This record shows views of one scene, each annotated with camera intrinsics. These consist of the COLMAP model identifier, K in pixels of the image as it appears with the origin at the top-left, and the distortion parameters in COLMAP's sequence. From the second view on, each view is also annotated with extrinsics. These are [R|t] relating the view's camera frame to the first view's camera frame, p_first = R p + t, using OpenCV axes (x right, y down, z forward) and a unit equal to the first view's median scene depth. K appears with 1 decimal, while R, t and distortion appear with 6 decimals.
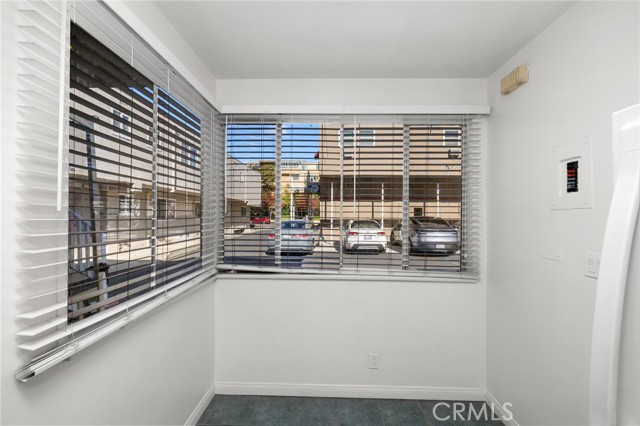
lens RADIAL K [[269.3, 0, 322.3], [0, 269.3, 214.6], [0, 0, 1]] dist [-0.004288, 0.000577]
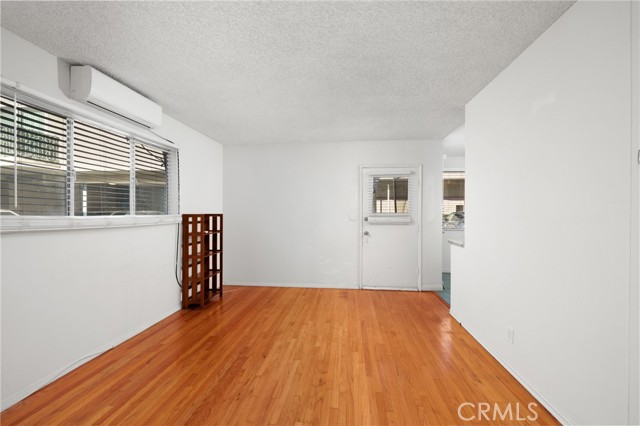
lens RADIAL K [[269.3, 0, 320.6], [0, 269.3, 213.5], [0, 0, 1]] dist [-0.004288, 0.000577]
pose [[0.996154, -0.004764, -0.087492, -0.218730], [0.004962, 0.999986, 0.002040, 0.010719], [0.087481, -0.002466, 0.996163, -0.342323]]
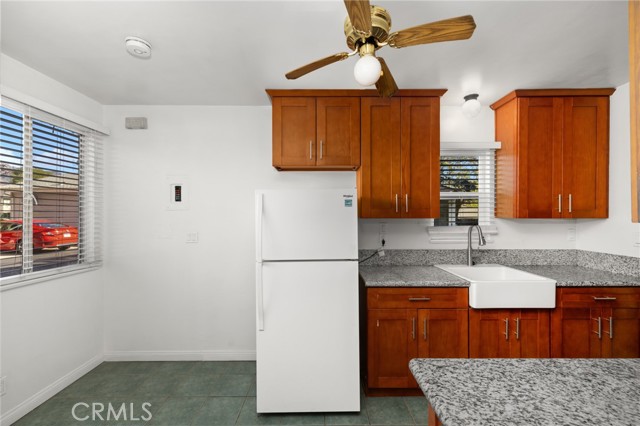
lens RADIAL K [[269.3, 0, 323.7], [0, 269.3, 216.0], [0, 0, 1]] dist [-0.004288, 0.000577]
pose [[-0.038218, -0.014489, 0.999164, -0.122283], [-0.000580, 0.999895, 0.014478, -0.001053], [-0.999269, -0.000026, -0.038223, 0.003337]]
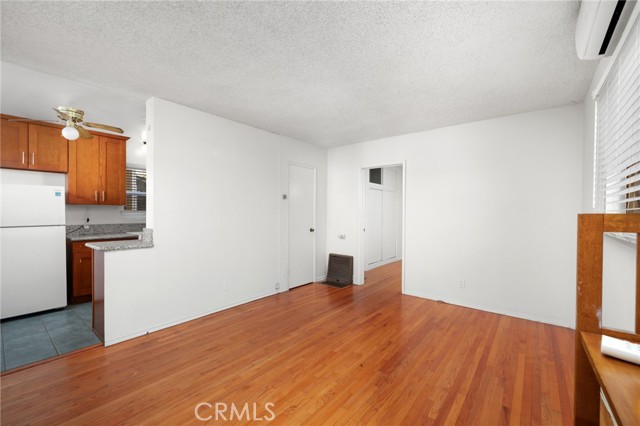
lens RADIAL K [[269.3, 0, 317.2], [0, 269.3, 213.0], [0, 0, 1]] dist [-0.004288, 0.000577]
pose [[-0.782004, -0.011125, 0.623174, -0.377415], [-0.008215, 0.999938, 0.007542, 0.009819], [-0.623219, 0.000778, -0.782047, 0.036762]]
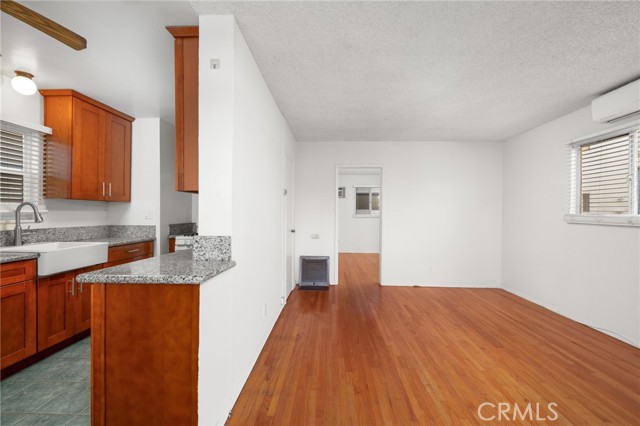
lens RADIAL K [[269.3, 0, 317.5], [0, 269.3, 213.8], [0, 0, 1]] dist [-0.004288, 0.000577]
pose [[-0.999539, -0.012614, 0.027631, -0.151756], [-0.012611, 0.999920, 0.000266, 0.014724], [-0.027632, -0.000083, -0.999618, 0.084843]]
